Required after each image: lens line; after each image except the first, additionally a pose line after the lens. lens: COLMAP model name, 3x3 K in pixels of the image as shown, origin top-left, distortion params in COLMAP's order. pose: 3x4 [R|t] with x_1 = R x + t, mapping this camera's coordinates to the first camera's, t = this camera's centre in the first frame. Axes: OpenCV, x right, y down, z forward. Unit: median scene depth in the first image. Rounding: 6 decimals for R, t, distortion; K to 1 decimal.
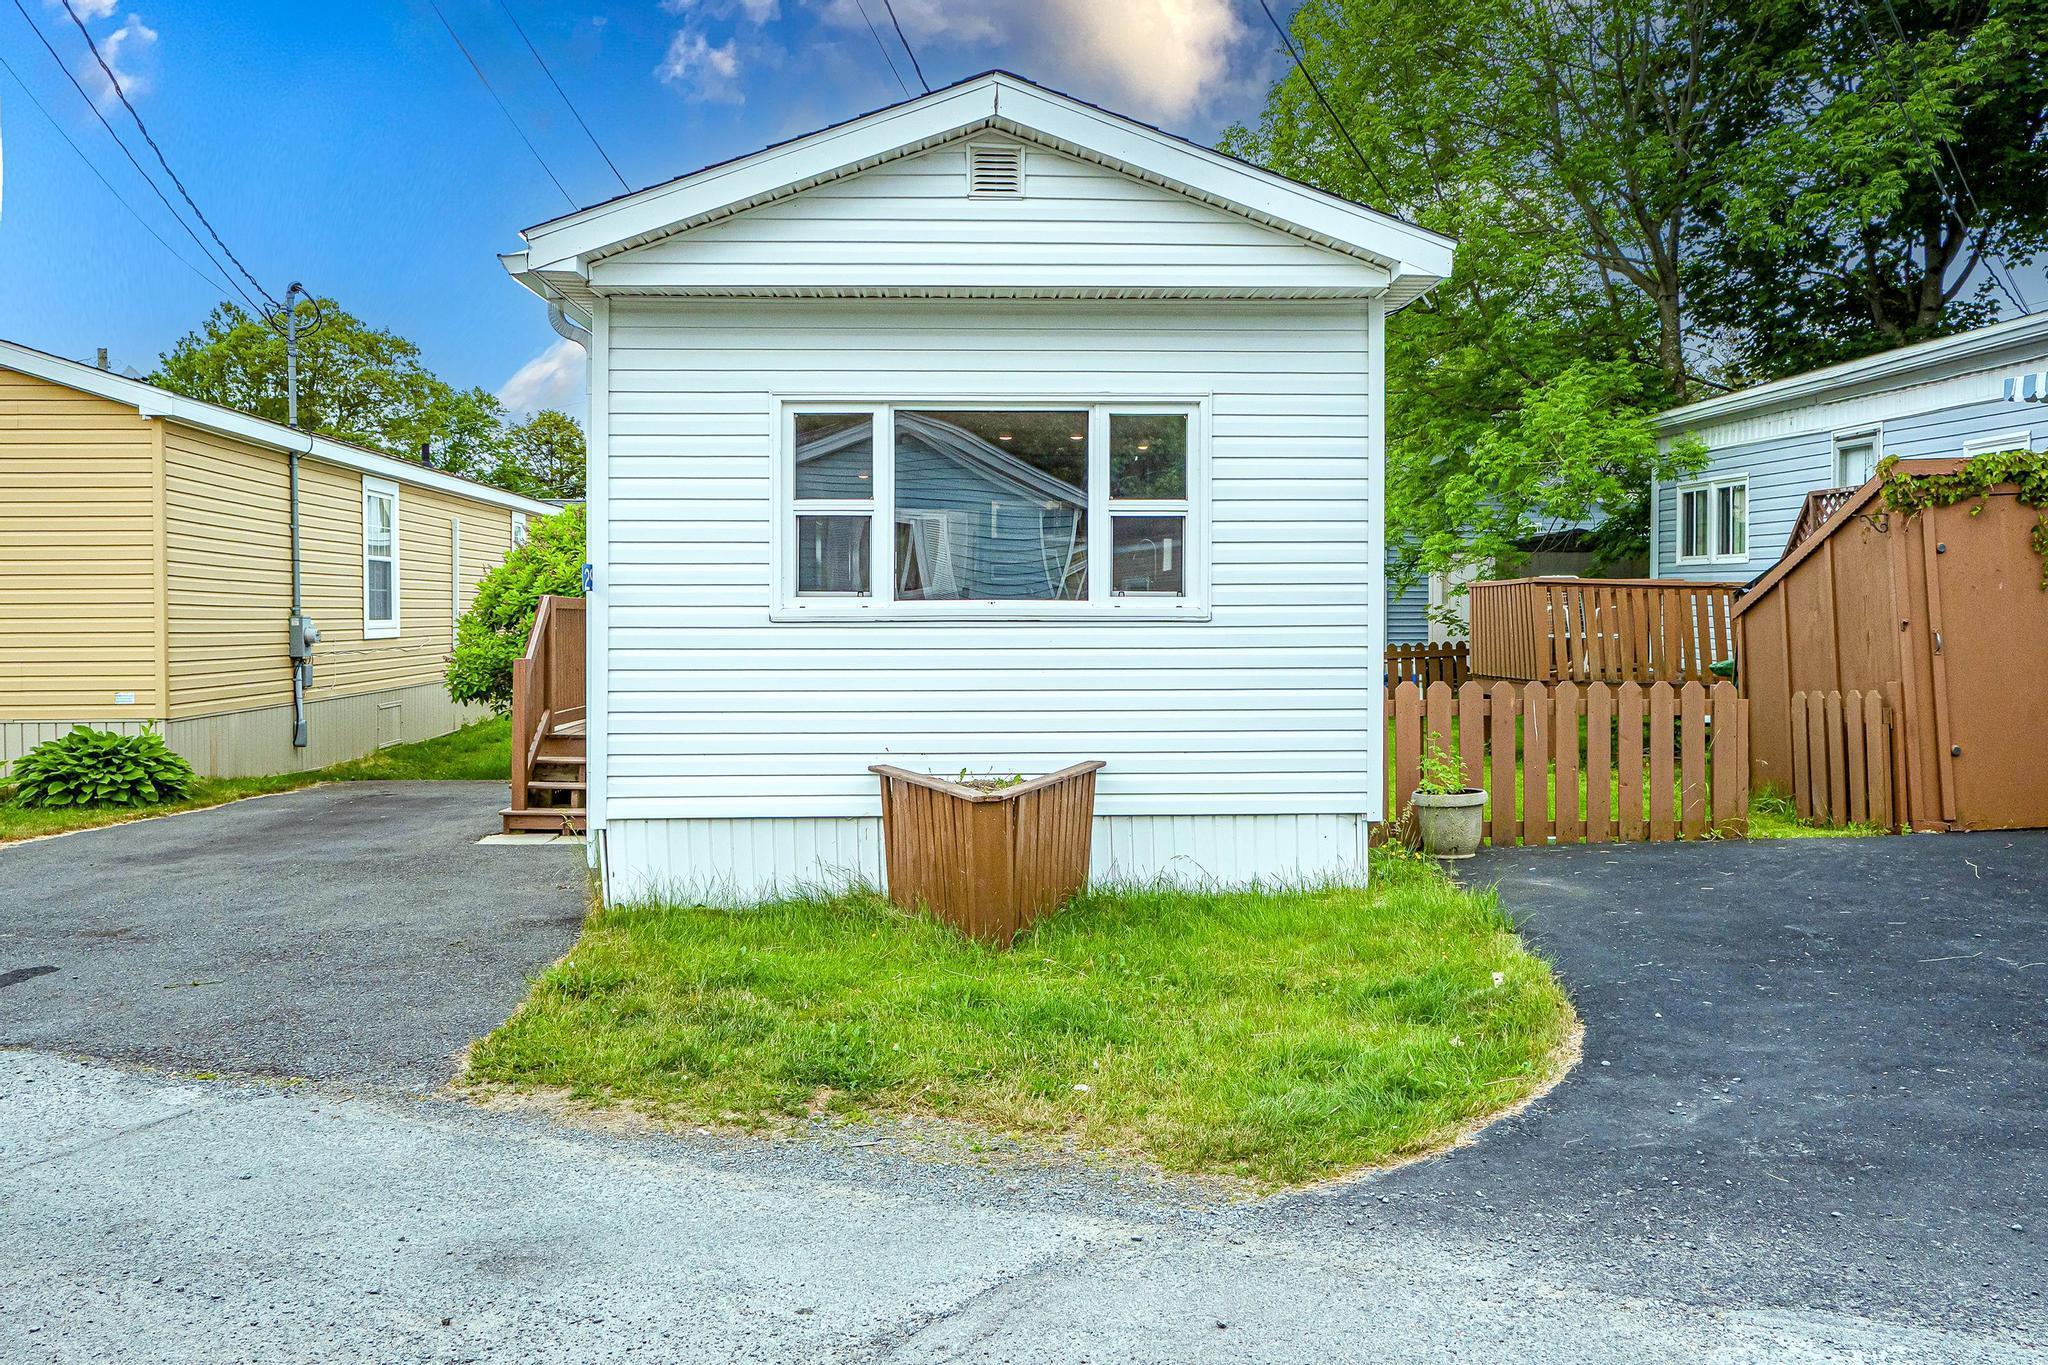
lens RADIAL K [[1866.1, 0, 1024.0], [0, 1866.1, 682.5], [0, 0, 1]] dist [0.096357, -0.269937]
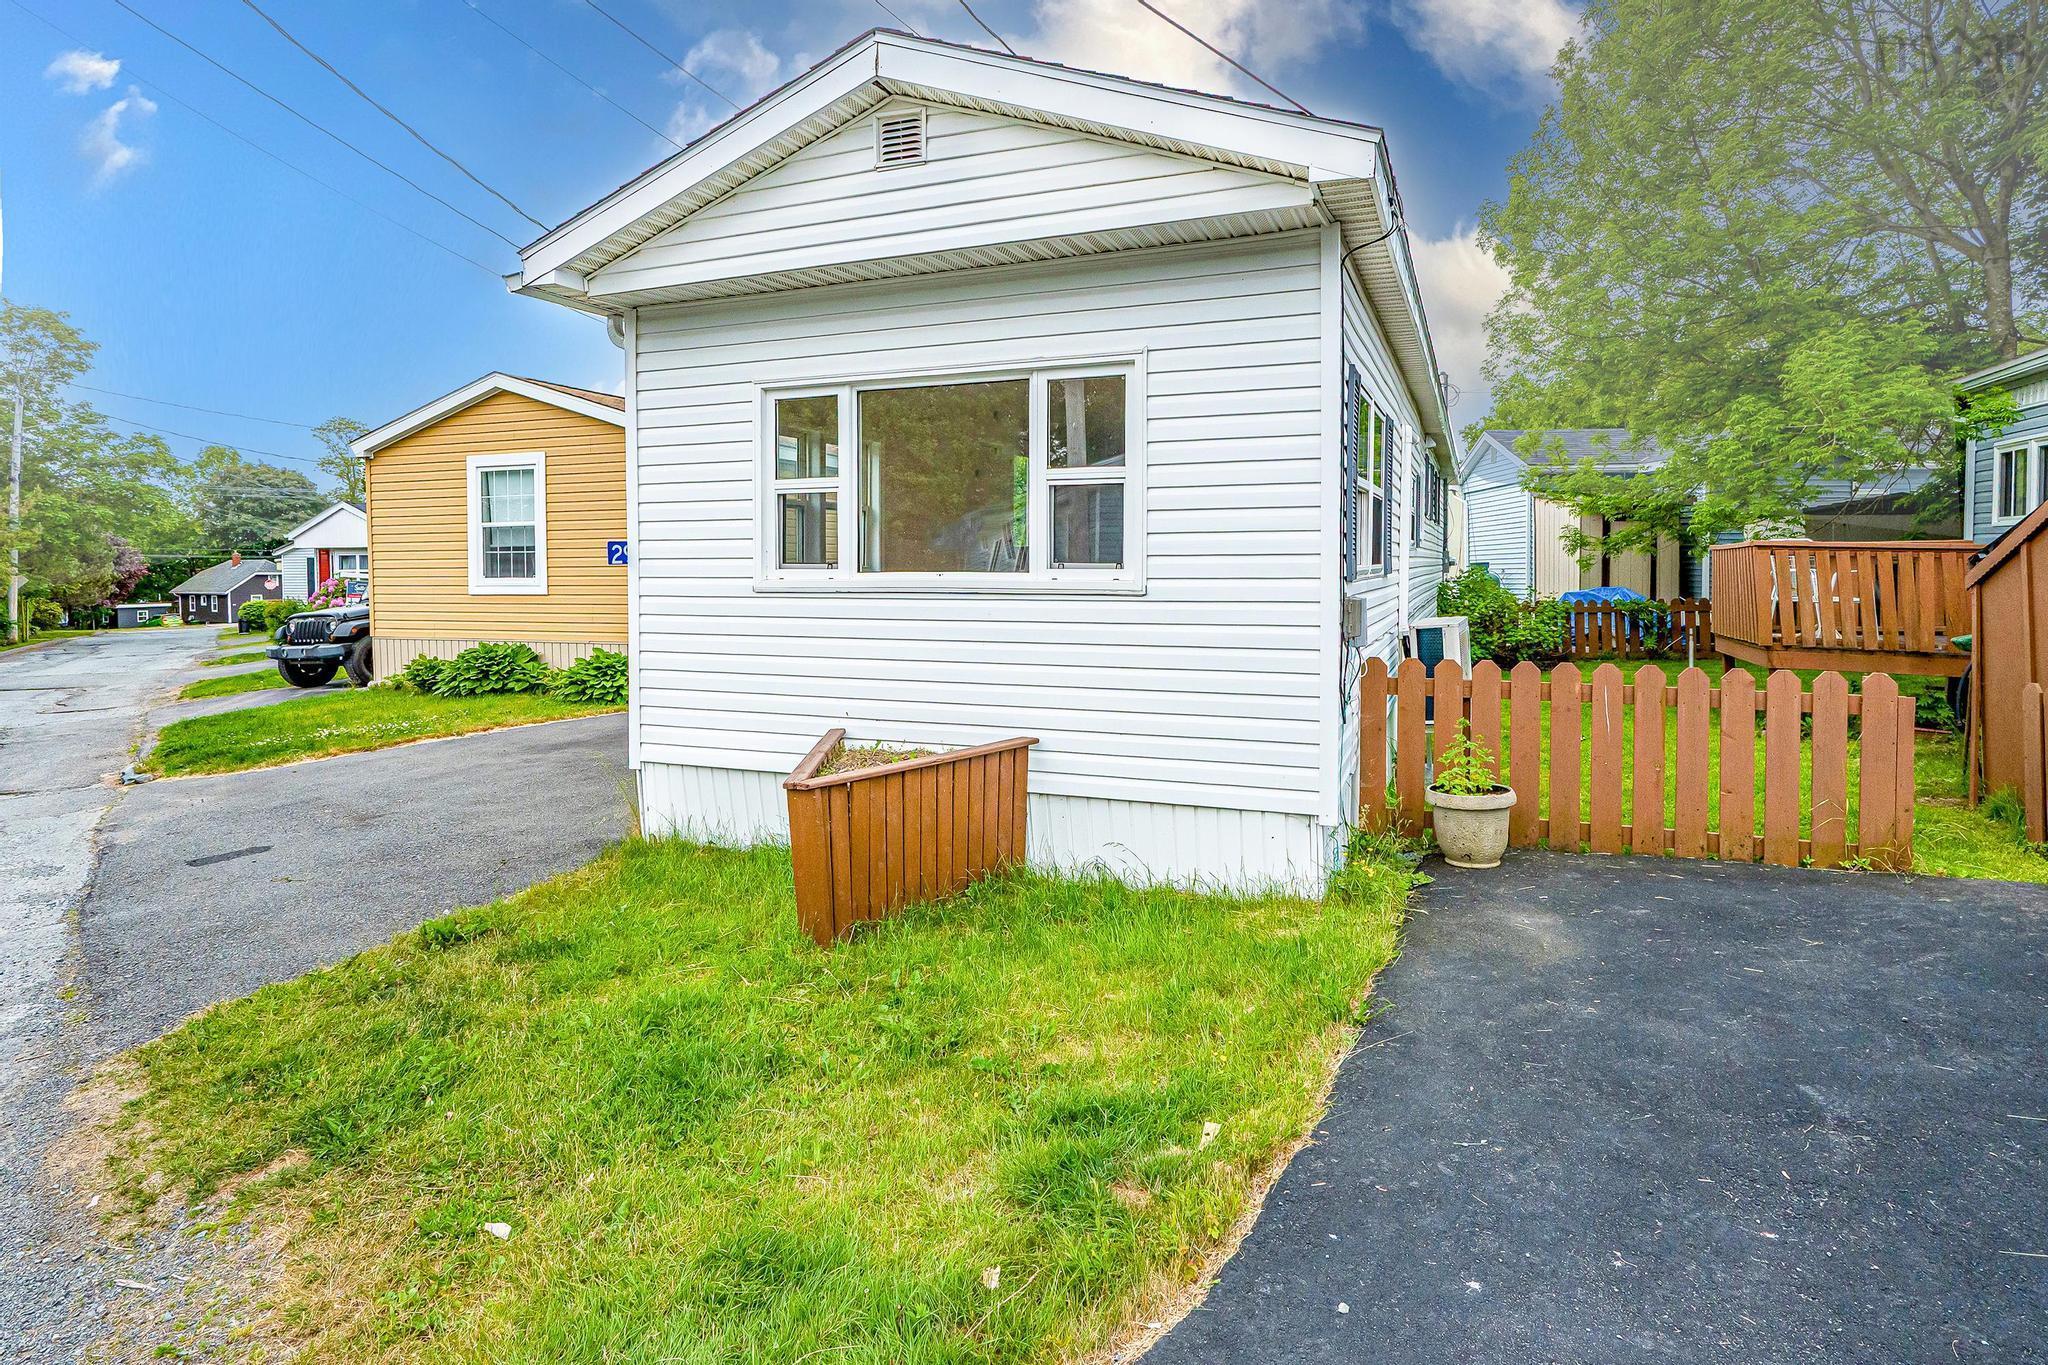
lens RADIAL K [[1116.3, 0, 1033.1], [0, 1116.3, 610.7], [0, 0, 1]] dist [0.009353, 0.000906]
pose [[0.900936, 0.017729, -0.433590, 0.291007], [-0.015247, 0.999841, 0.009201, -0.029516], [0.433684, -0.001679, 0.901063, 0.475450]]
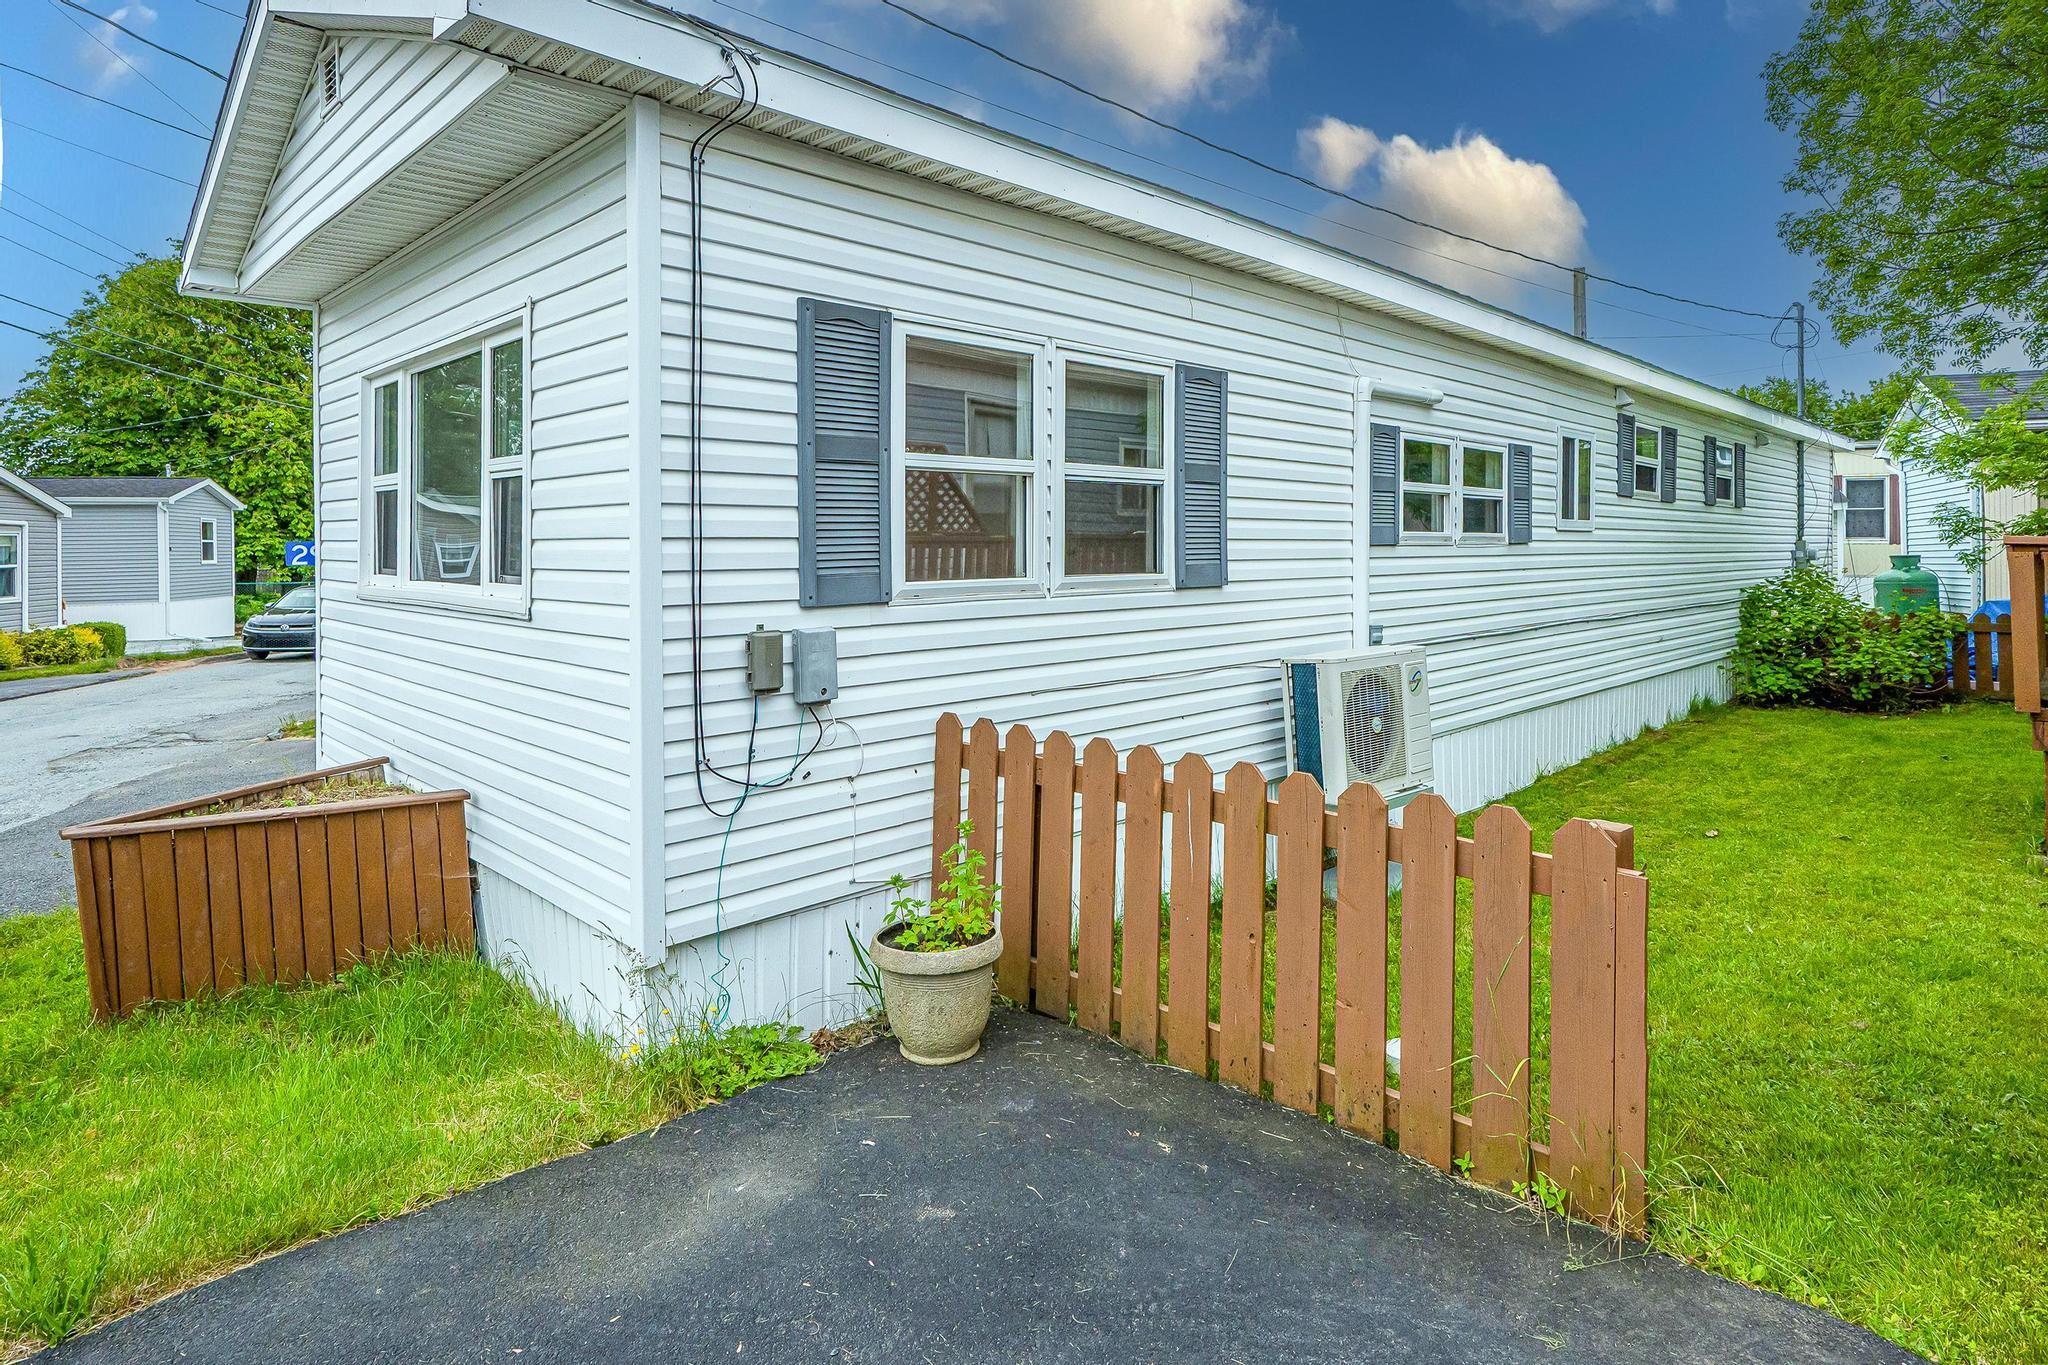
lens RADIAL K [[1110.4, 0, 1017.9], [0, 1110.4, 547.3], [0, 0, 1]] dist [-0.001240, -0.000289]
pose [[0.657232, 0.004177, -0.753677, 0.542787], [-0.031829, 0.999246, -0.022217, -0.057724], [0.753016, 0.038591, 0.656869, 0.862674]]
